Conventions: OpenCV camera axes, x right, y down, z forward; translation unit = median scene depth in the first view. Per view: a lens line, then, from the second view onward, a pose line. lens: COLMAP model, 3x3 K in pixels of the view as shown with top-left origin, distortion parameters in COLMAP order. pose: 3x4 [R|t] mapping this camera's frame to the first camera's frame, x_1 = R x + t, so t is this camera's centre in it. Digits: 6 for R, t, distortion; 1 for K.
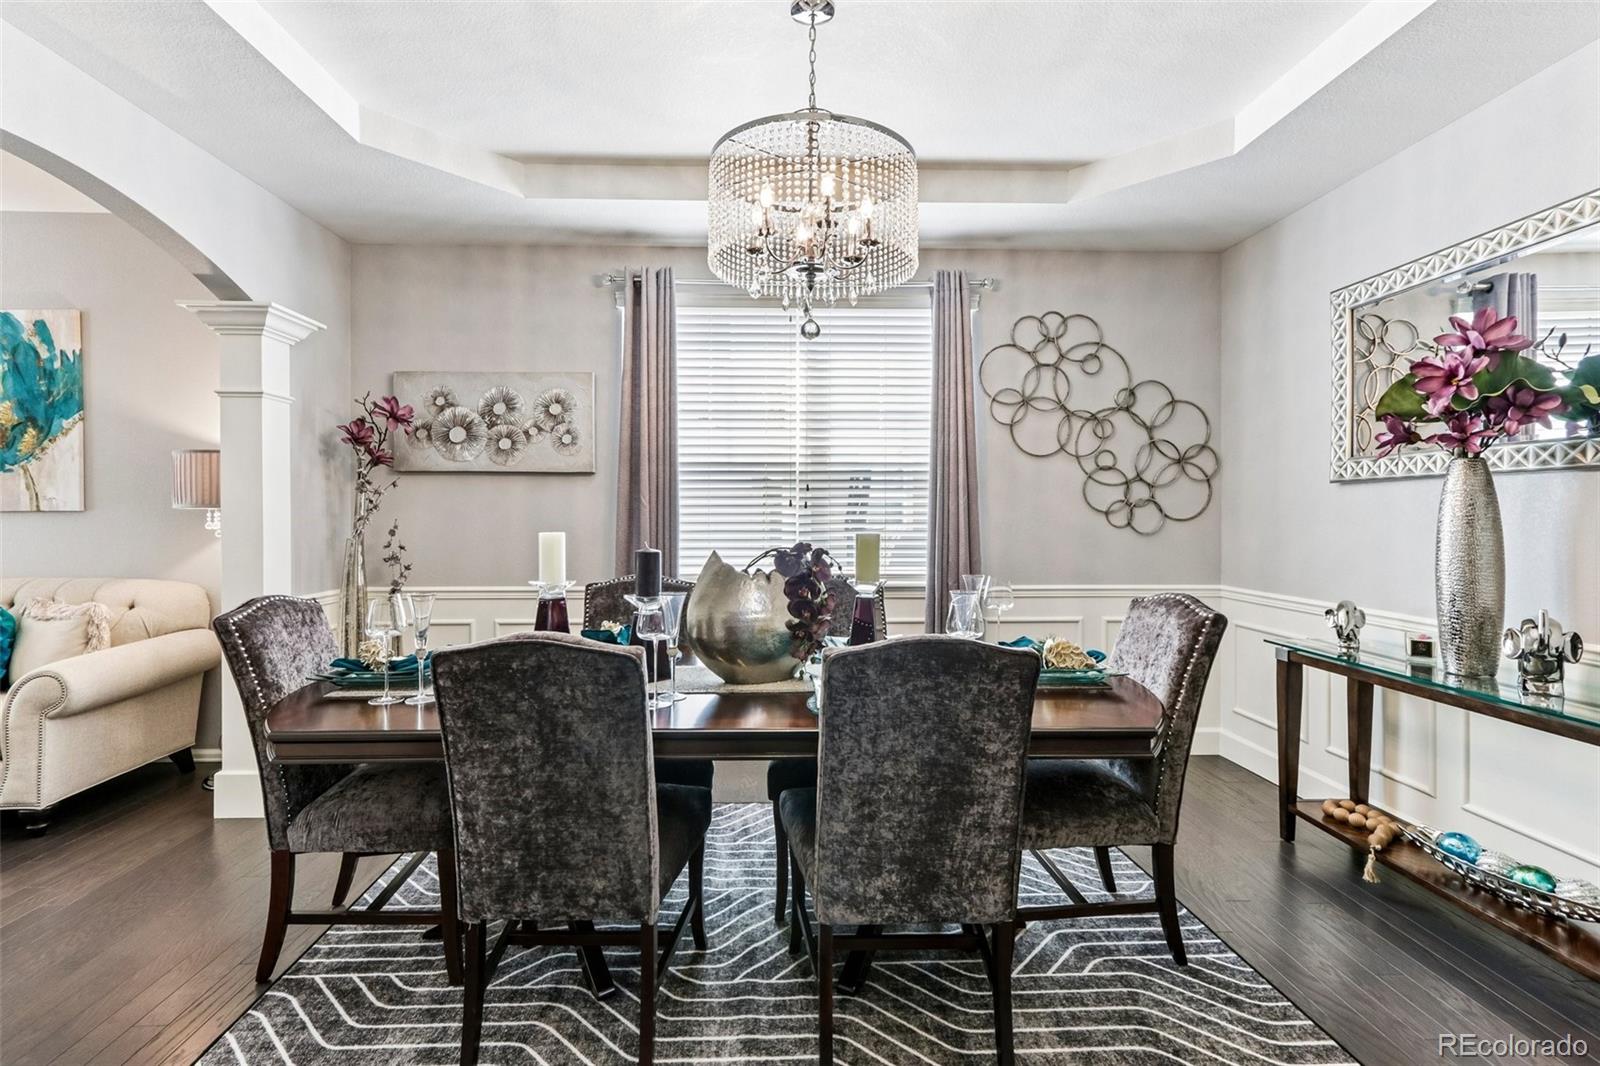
lens RADIAL K [[748.4, 0, 788.2], [0, 748.4, 519.8], [0, 0, 1]] dist [0.001935, 0.000993]
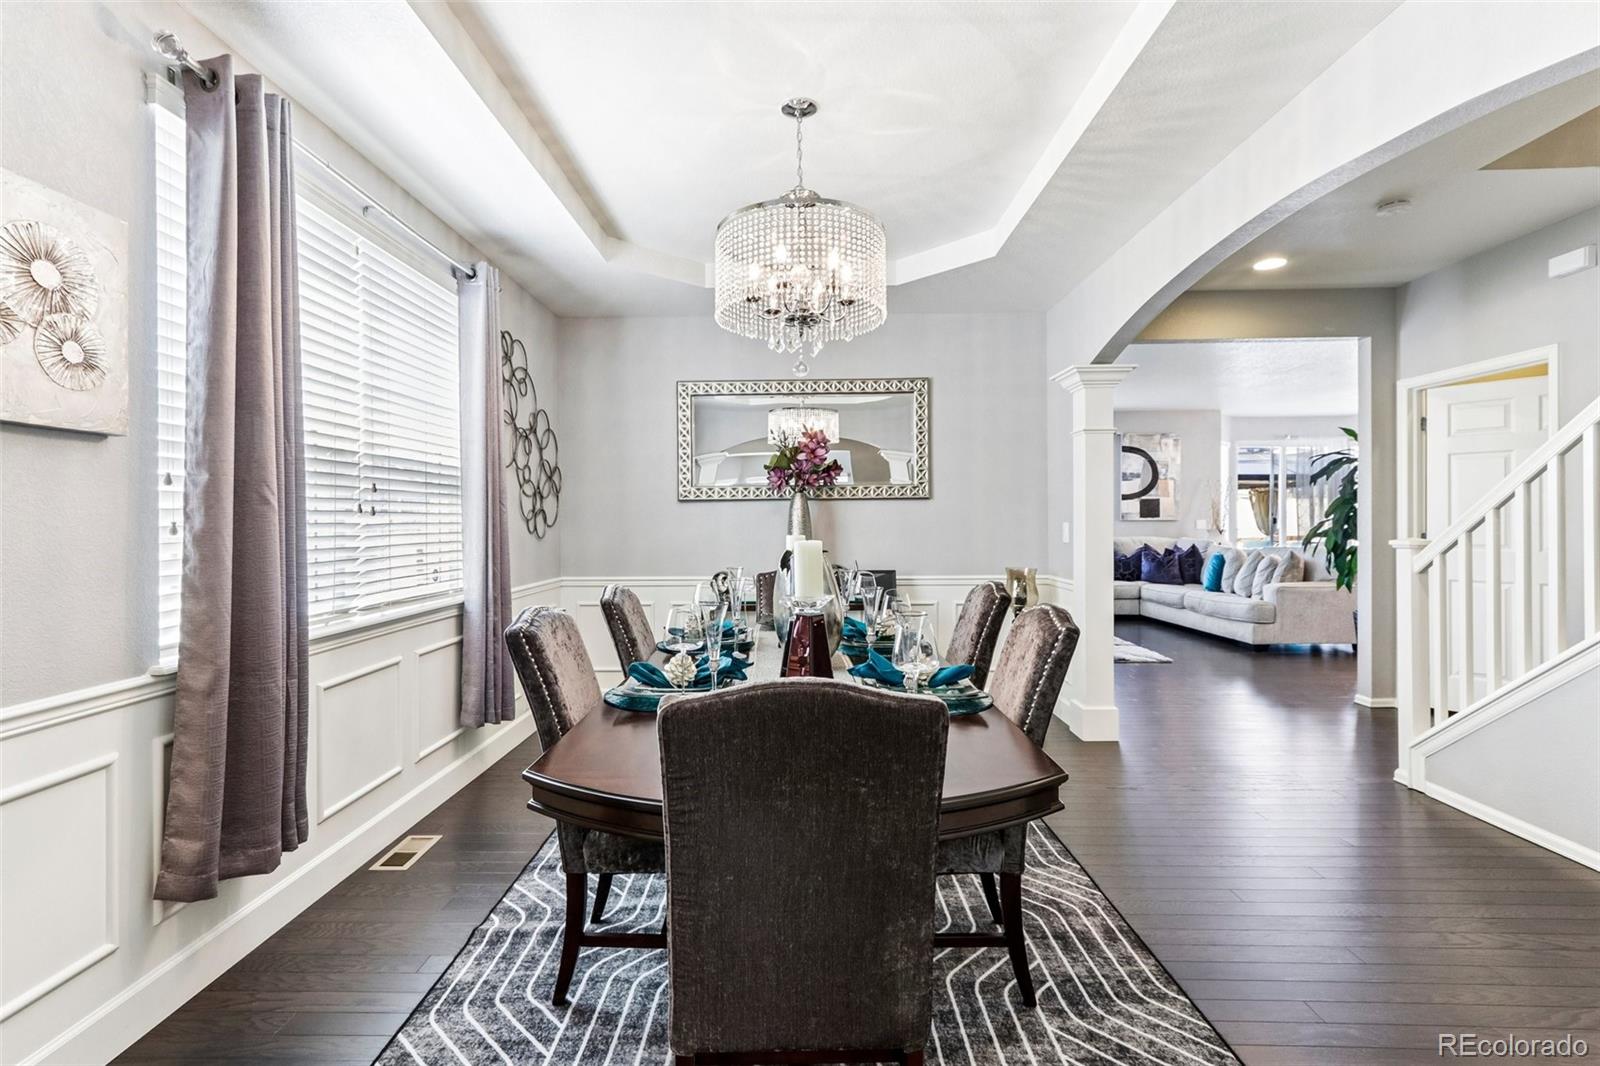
lens RADIAL K [[748.4, 0, 788.2], [0, 748.4, 519.8], [0, 0, 1]] dist [0.001935, 0.000993]
pose [[0.051657, -0.001787, 0.998663, -0.716438], [0.013024, 0.999915, 0.001116, -0.006402], [-0.998580, 0.012949, 0.051676, 0.574286]]
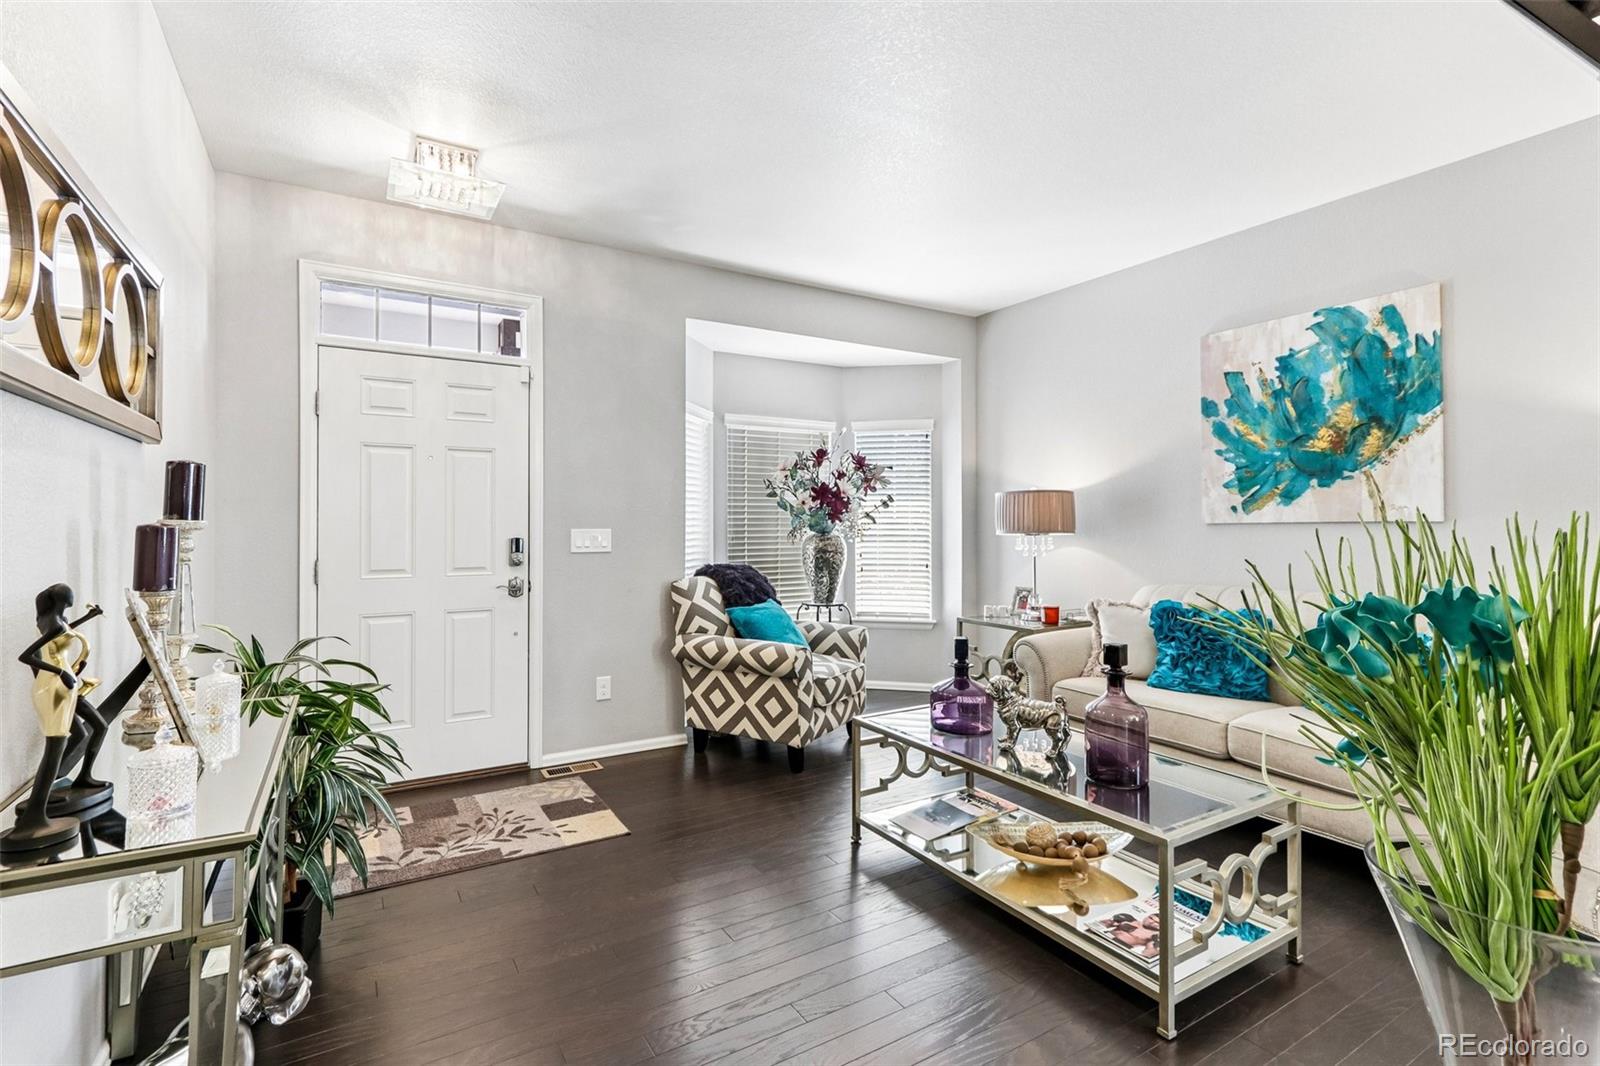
lens RADIAL K [[748.4, 0, 788.2], [0, 748.4, 519.8], [0, 0, 1]] dist [0.001935, 0.000993]
pose [[0.489674, -0.001125, -0.871905, -0.572356], [-0.004910, 0.999980, -0.004047, -0.006797], [0.871892, 0.006263, 0.489658, -0.046766]]
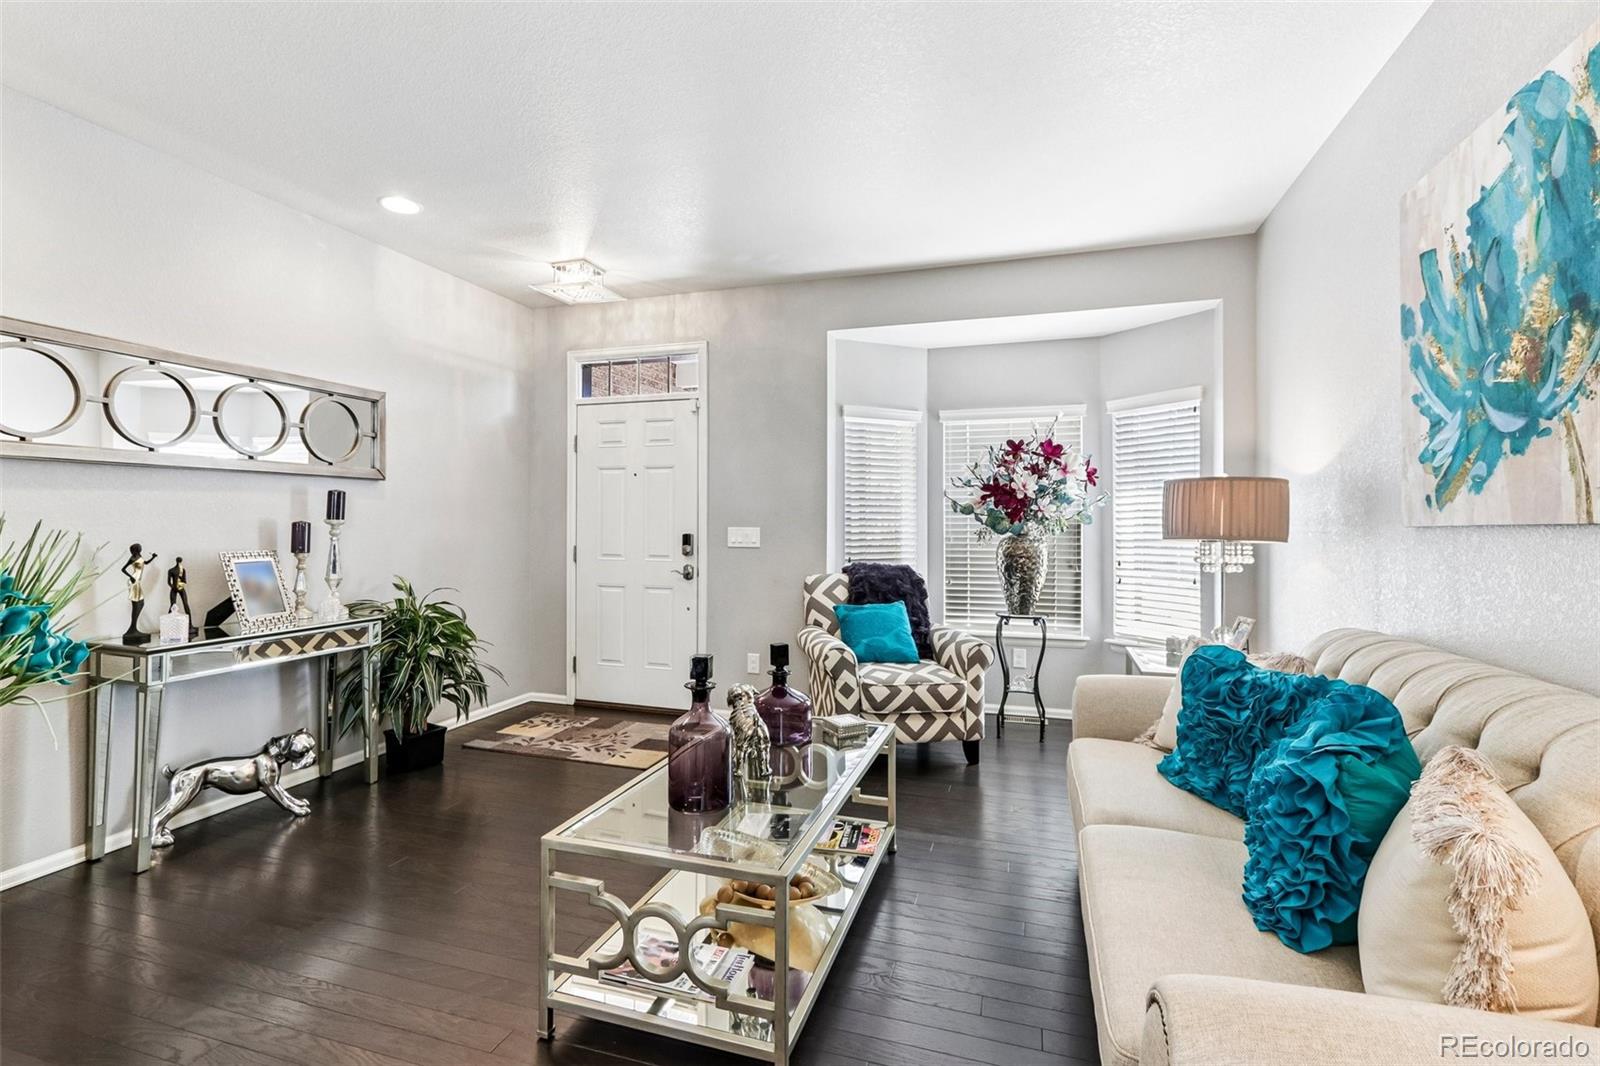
lens RADIAL K [[748.4, 0, 788.2], [0, 748.4, 519.8], [0, 0, 1]] dist [0.001935, 0.000993]
pose [[-0.341371, -0.001279, -0.939928, -0.473535], [-0.007439, 0.999971, 0.001341, -0.011585], [0.939899, 0.007450, -0.341370, 0.733294]]
